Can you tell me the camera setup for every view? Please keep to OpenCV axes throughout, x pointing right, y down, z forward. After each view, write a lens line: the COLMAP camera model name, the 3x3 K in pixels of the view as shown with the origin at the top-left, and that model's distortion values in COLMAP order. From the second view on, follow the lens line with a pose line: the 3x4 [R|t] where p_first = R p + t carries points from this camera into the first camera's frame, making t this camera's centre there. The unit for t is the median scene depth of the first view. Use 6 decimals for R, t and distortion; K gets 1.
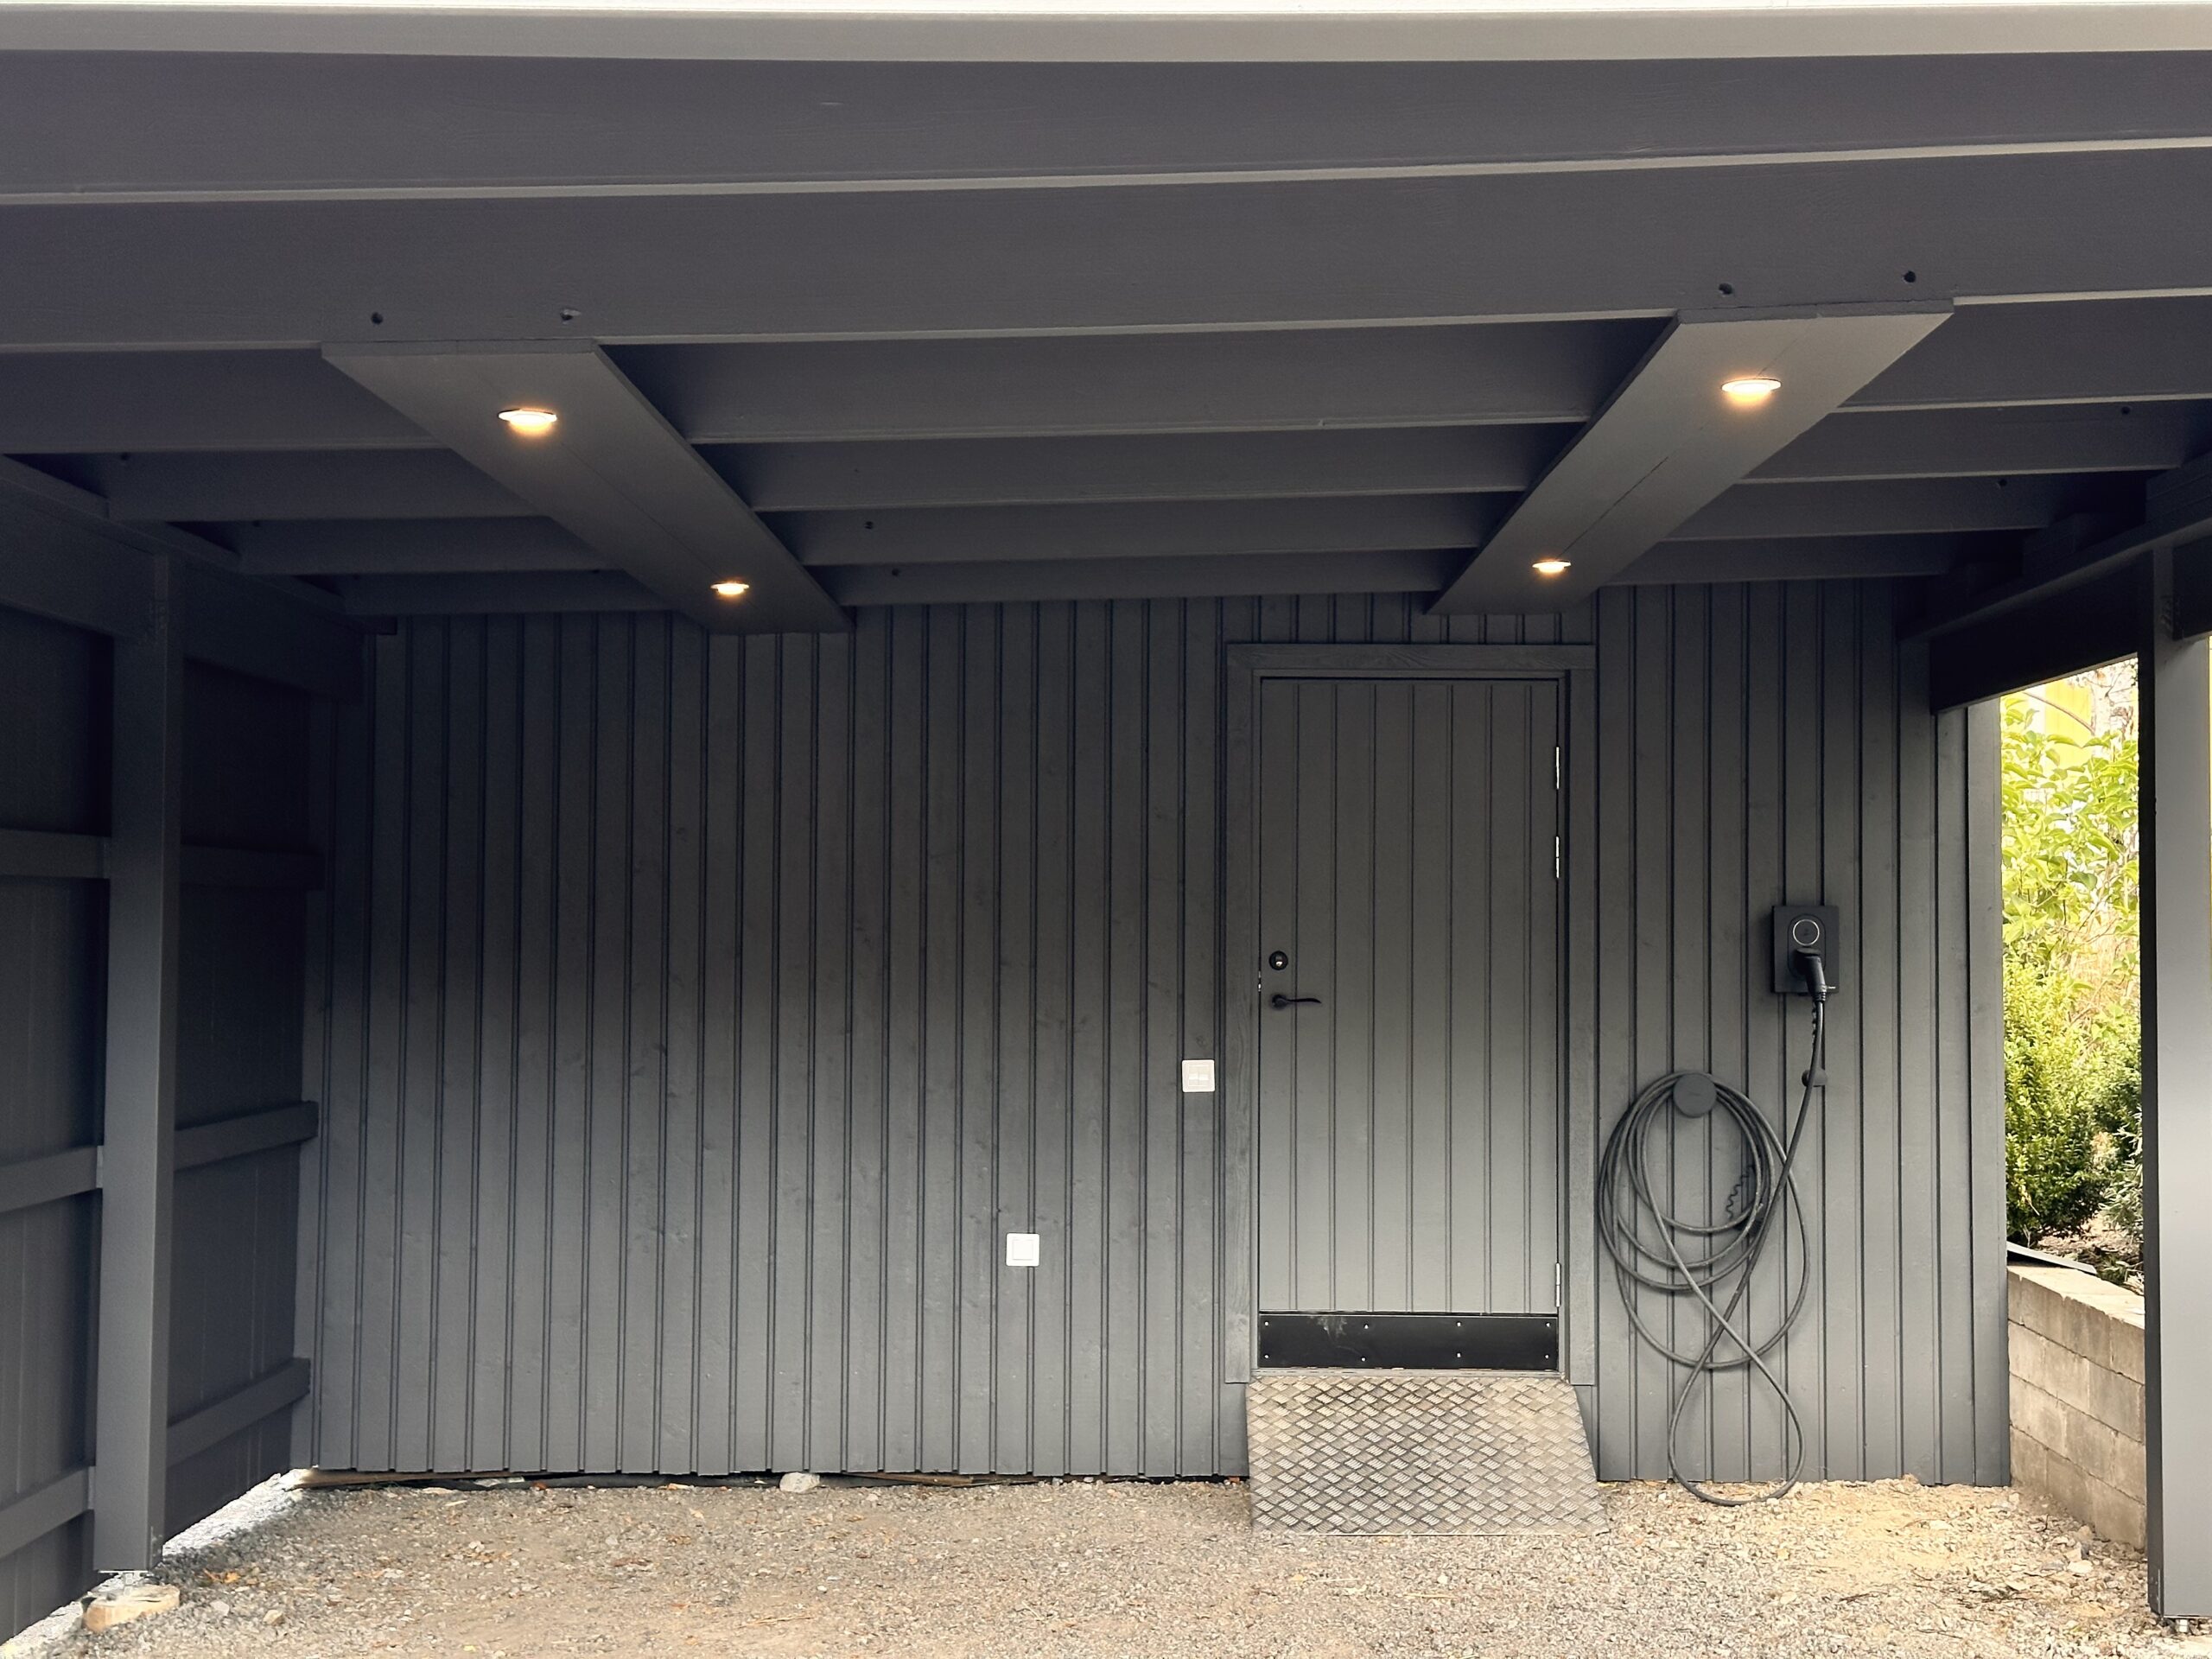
lens RADIAL K [[3122.8, 0, 1113.4], [0, 3122.8, 830.9], [0, 0, 1]] dist [0.152024, 0.000000]
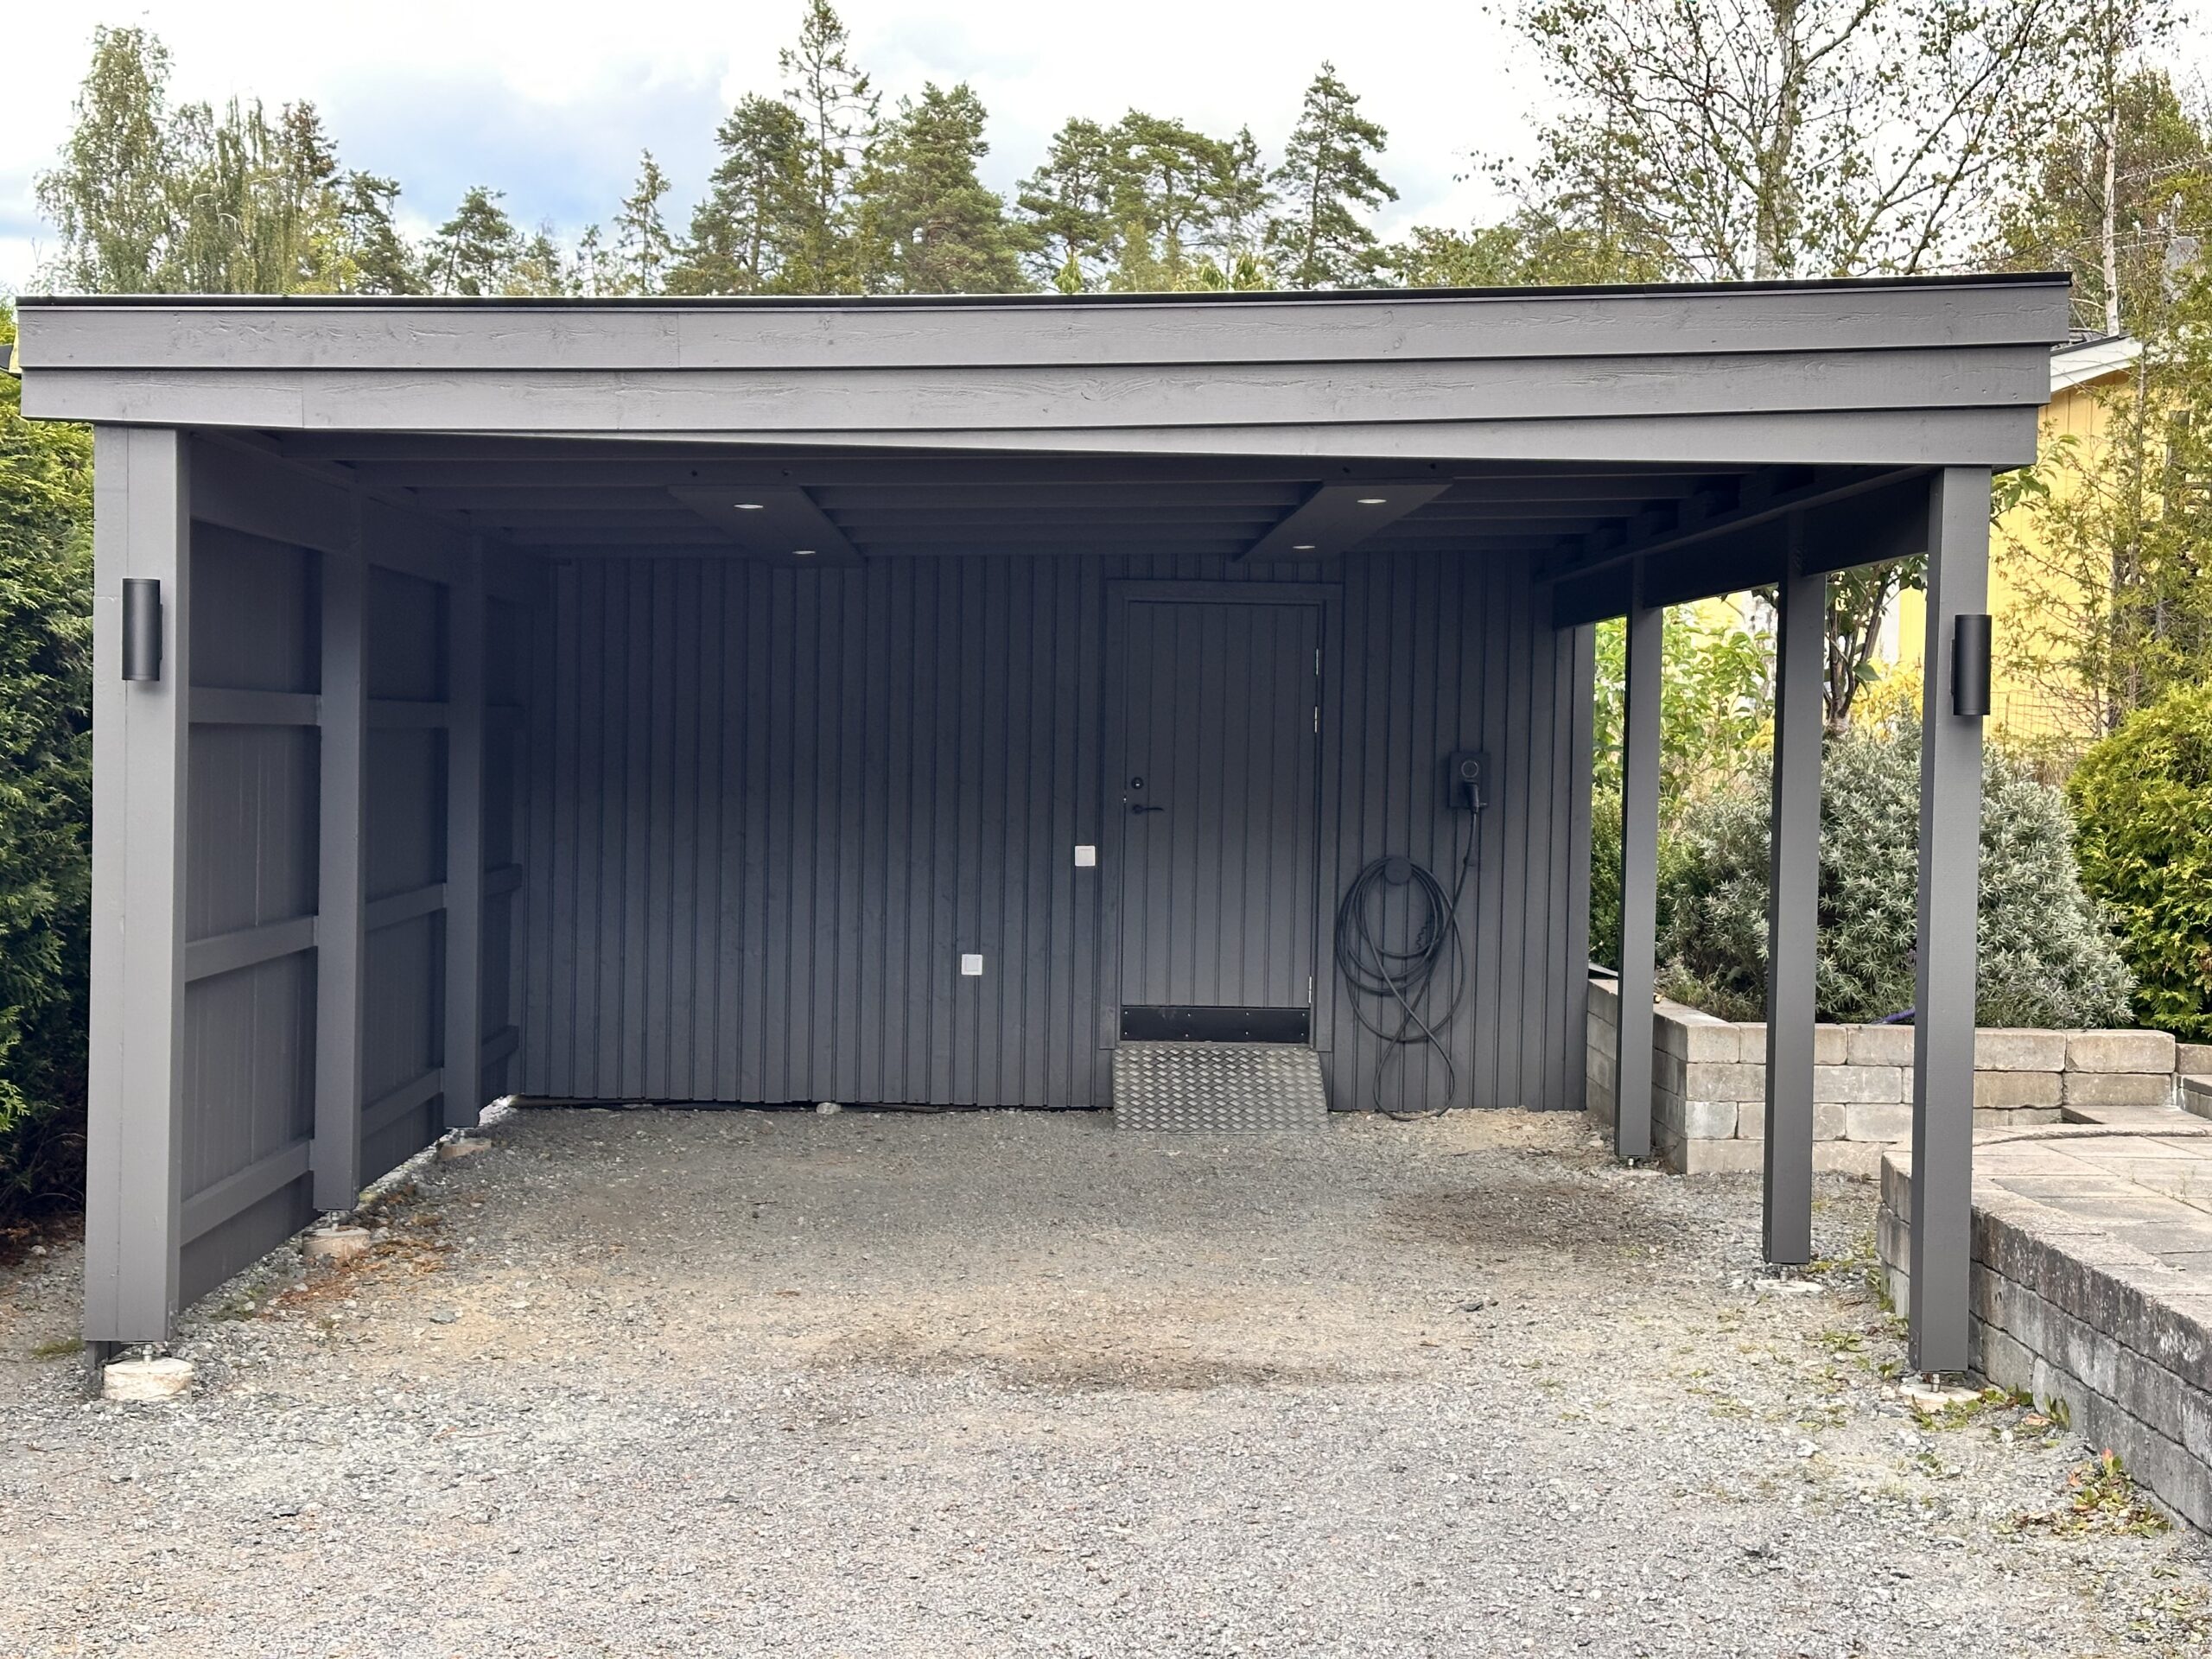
lens RADIAL K [[3122.8, 0, 1102.5], [0, 3122.8, 827.3], [0, 0, 1]] dist [0.152024, 0.000000]
pose [[0.999330, 0.011940, 0.034597, -0.018560], [-0.014053, 0.998008, 0.061507, -0.032594], [-0.033793, -0.061952, 0.997507, -0.563786]]
